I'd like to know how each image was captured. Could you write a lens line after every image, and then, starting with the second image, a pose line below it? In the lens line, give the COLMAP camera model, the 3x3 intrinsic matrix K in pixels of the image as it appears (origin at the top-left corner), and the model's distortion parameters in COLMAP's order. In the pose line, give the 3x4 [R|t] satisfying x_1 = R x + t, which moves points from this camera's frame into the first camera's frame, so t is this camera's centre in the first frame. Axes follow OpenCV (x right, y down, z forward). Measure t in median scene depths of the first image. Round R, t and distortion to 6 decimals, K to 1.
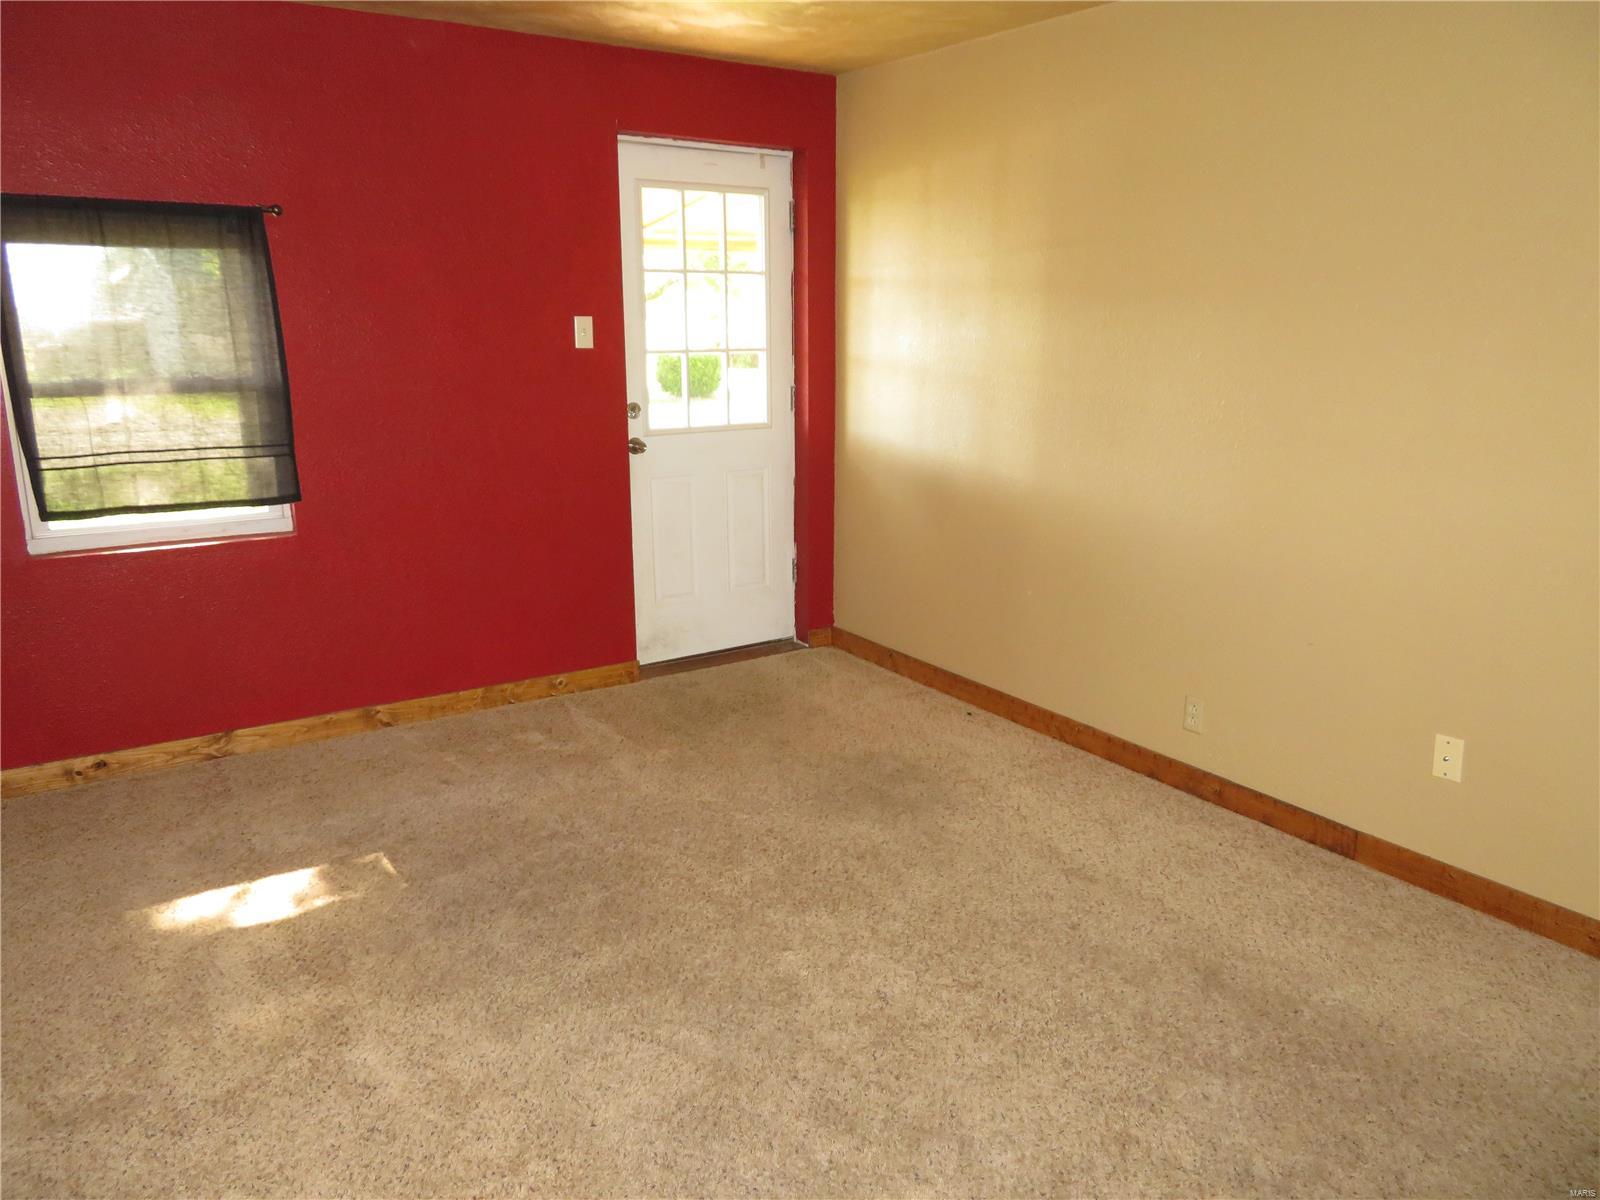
lens RADIAL K [[1145.7, 0, 800.0], [0, 1145.7, 600.0], [0, 0, 1]] dist [-0.009132, 0.001141]
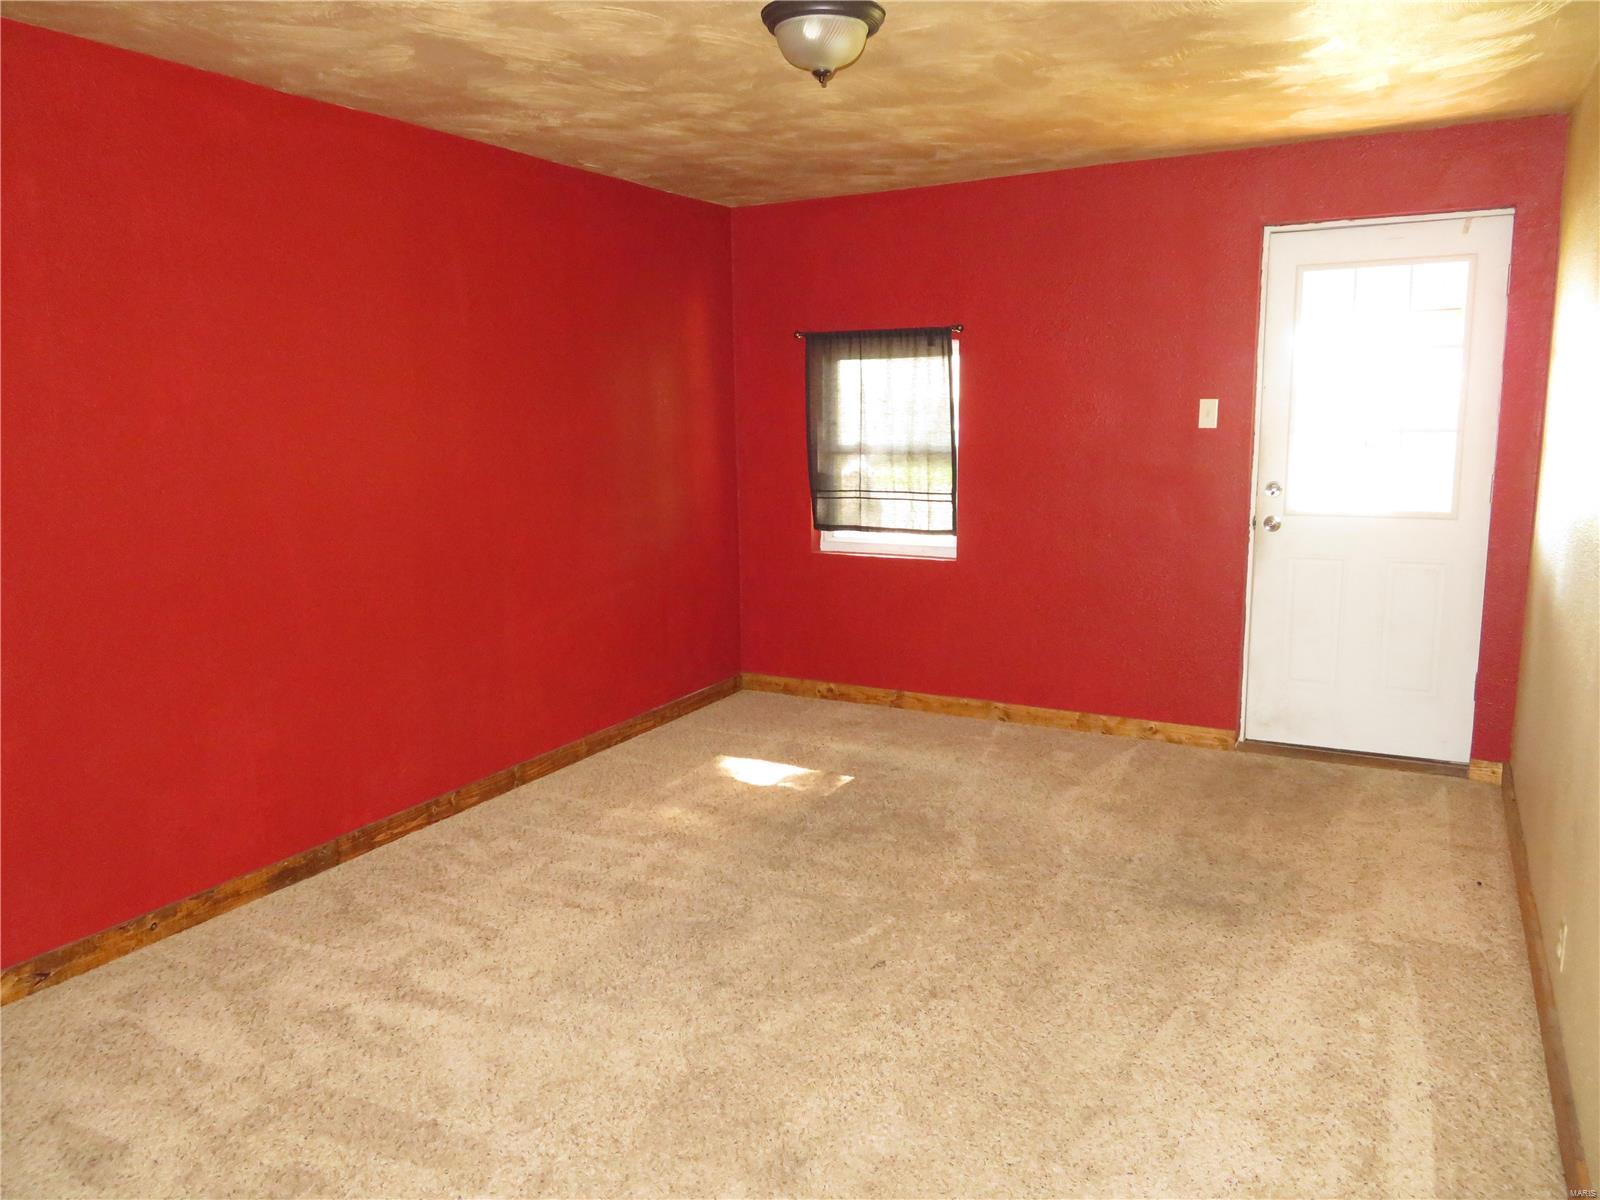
lens RADIAL K [[1145.7, 0, 800.0], [0, 1145.7, 600.0], [0, 0, 1]] dist [-0.009132, 0.001141]
pose [[0.452945, 0.144210, -0.879798, 0.617717], [-0.195283, 0.978915, 0.059919, -0.051109], [0.869888, 0.144670, 0.471557, 0.181226]]
